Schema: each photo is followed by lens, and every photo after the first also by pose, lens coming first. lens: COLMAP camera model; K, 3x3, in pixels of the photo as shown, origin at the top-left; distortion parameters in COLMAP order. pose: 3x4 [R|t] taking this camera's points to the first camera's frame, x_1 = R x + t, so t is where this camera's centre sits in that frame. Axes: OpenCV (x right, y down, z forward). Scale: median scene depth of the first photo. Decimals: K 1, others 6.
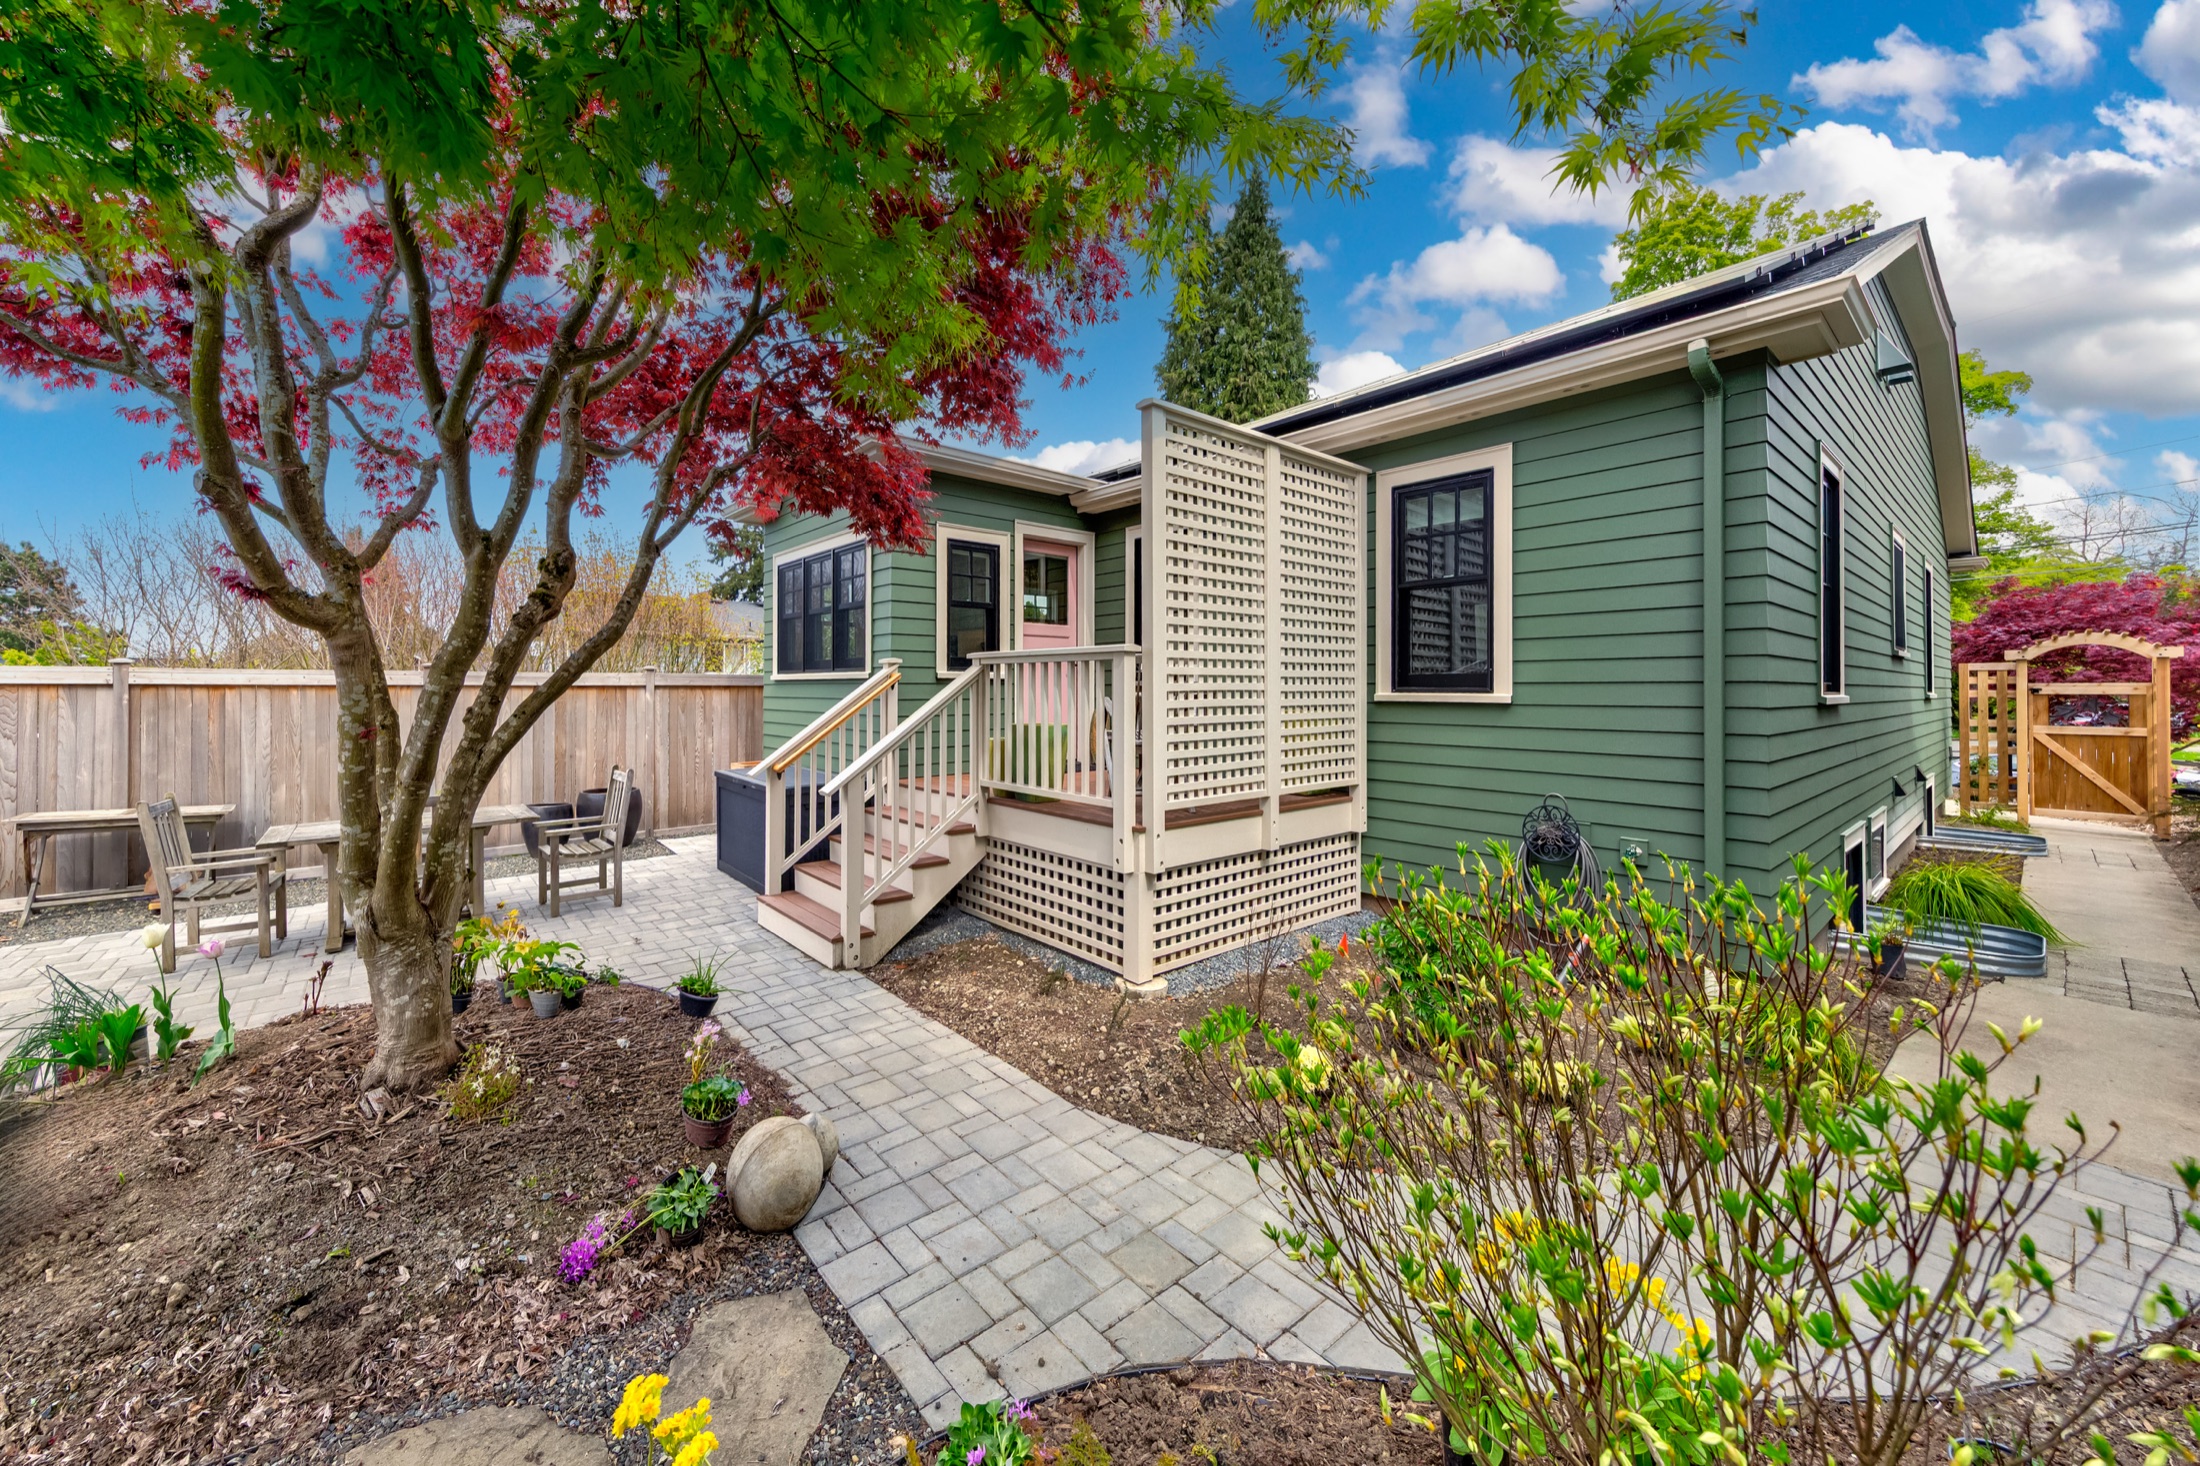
lens RADIAL K [[754.7, 0, 1107.0], [0, 754.7, 660.0], [0, 0, 1]] dist [0.007595, 0.000043]
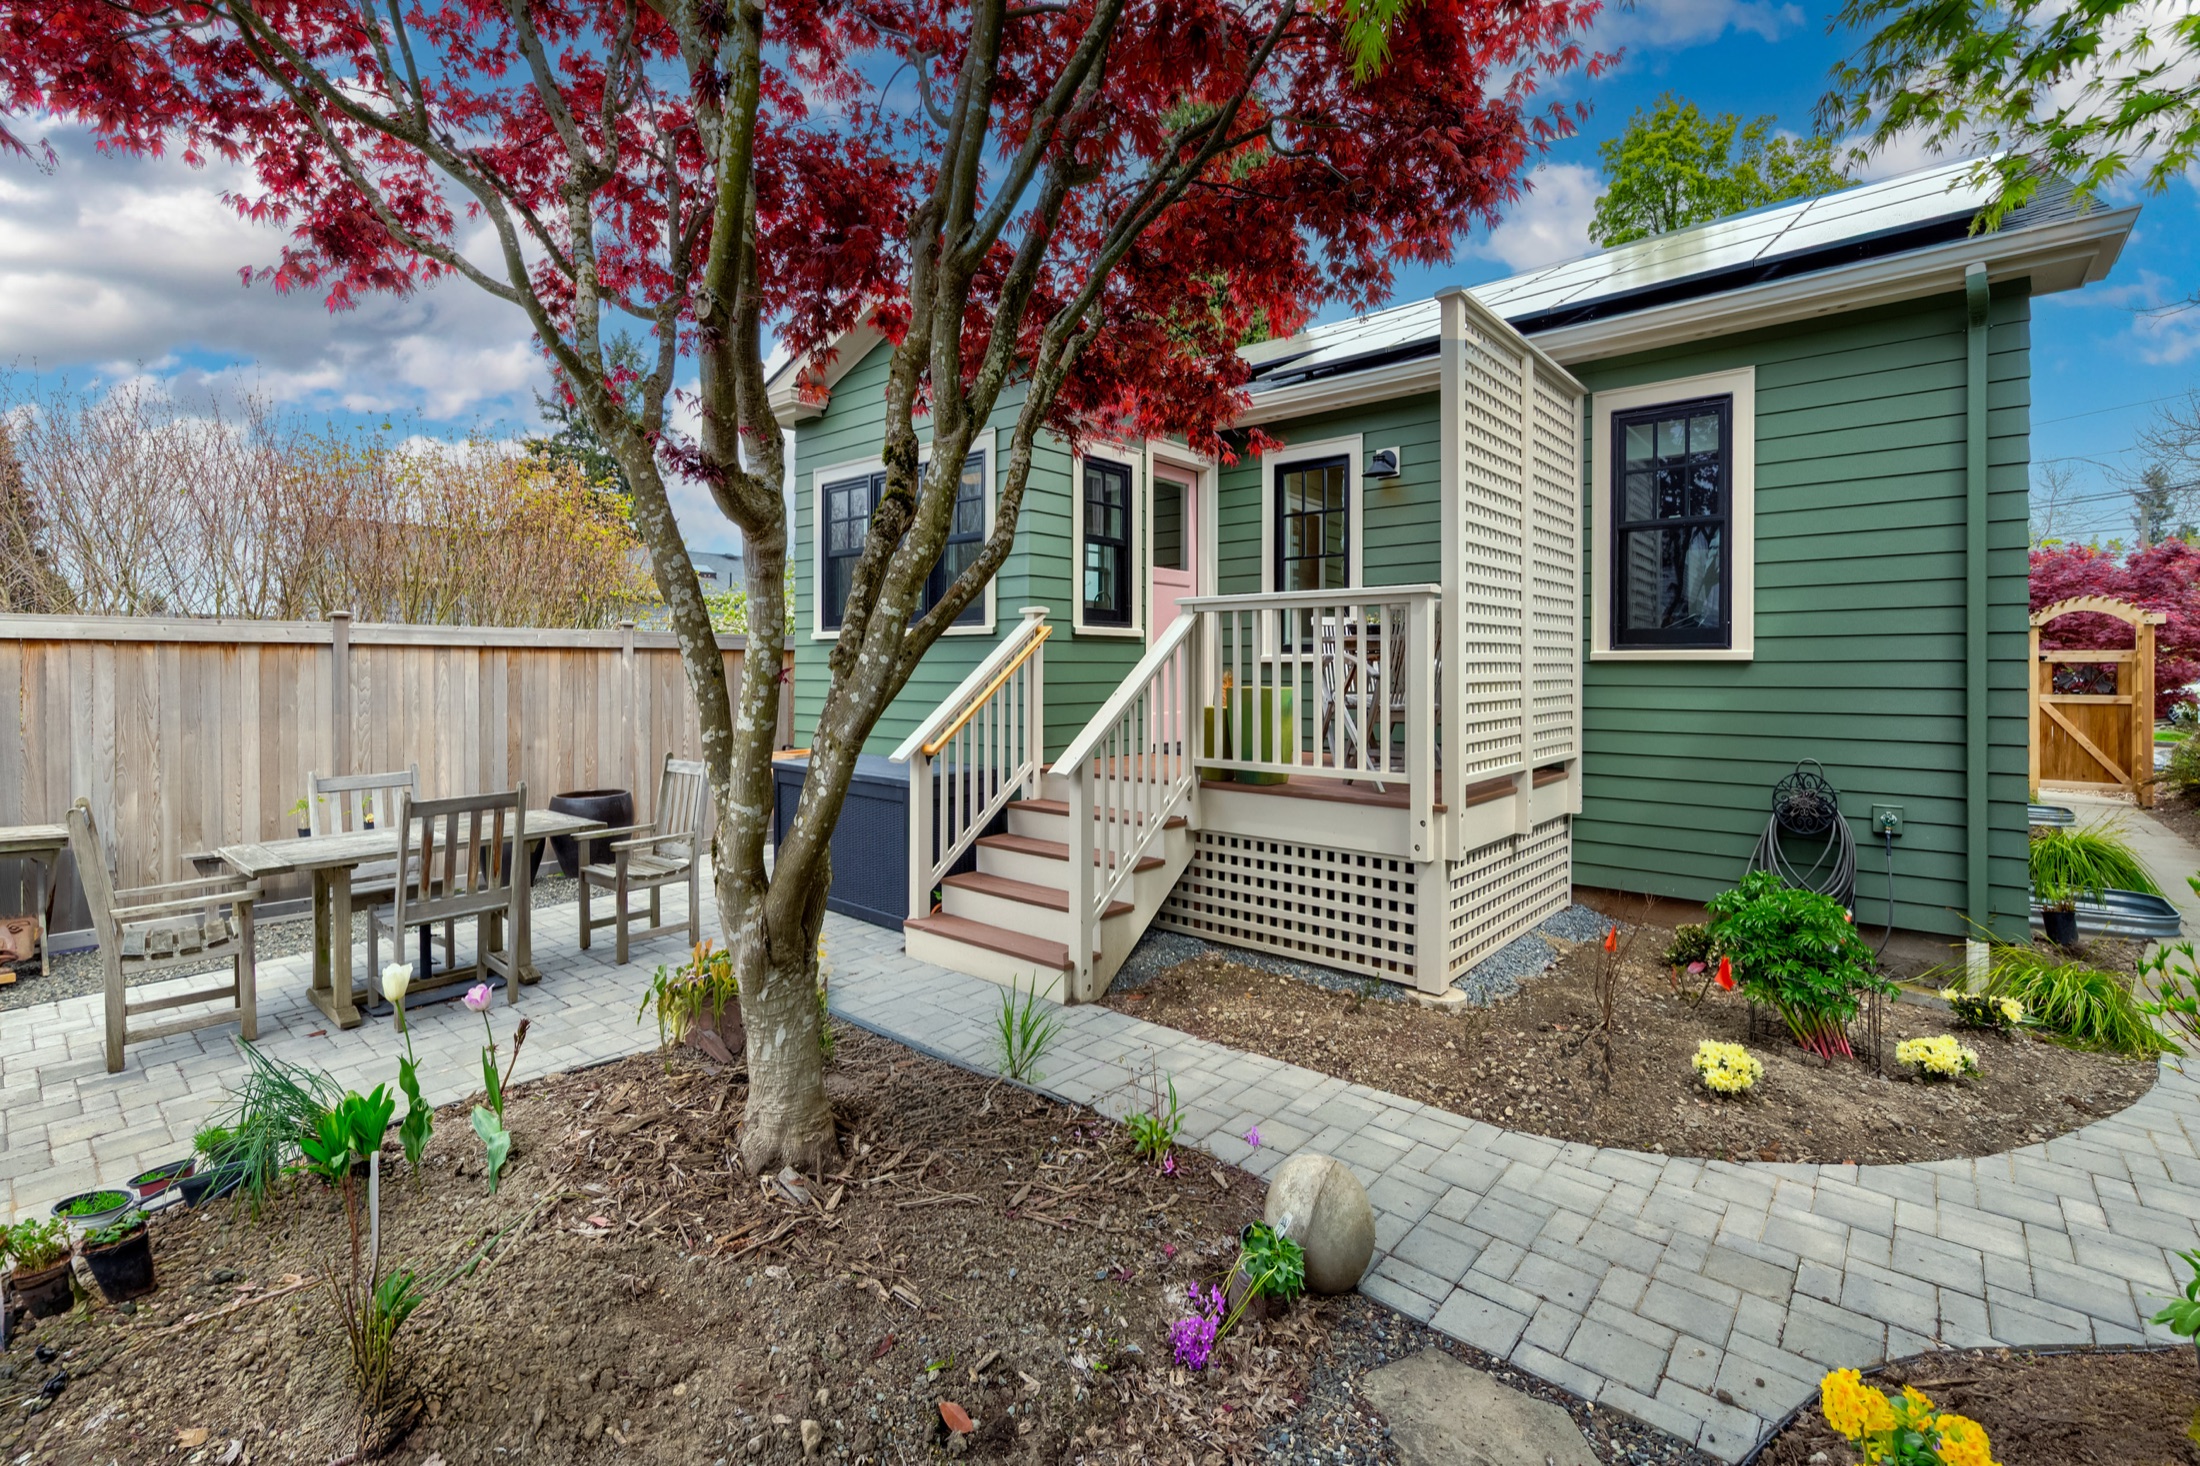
lens RADIAL K [[1001.8, 0, 892.5], [0, 1001.8, 661.0], [0, 0, 1]] dist [0.008890, -0.000552]
pose [[0.981354, -0.001425, 0.192205, -0.682596], [-0.000244, 0.999962, 0.008662, 0.048298], [-0.192210, -0.008547, 0.981317, 0.033461]]
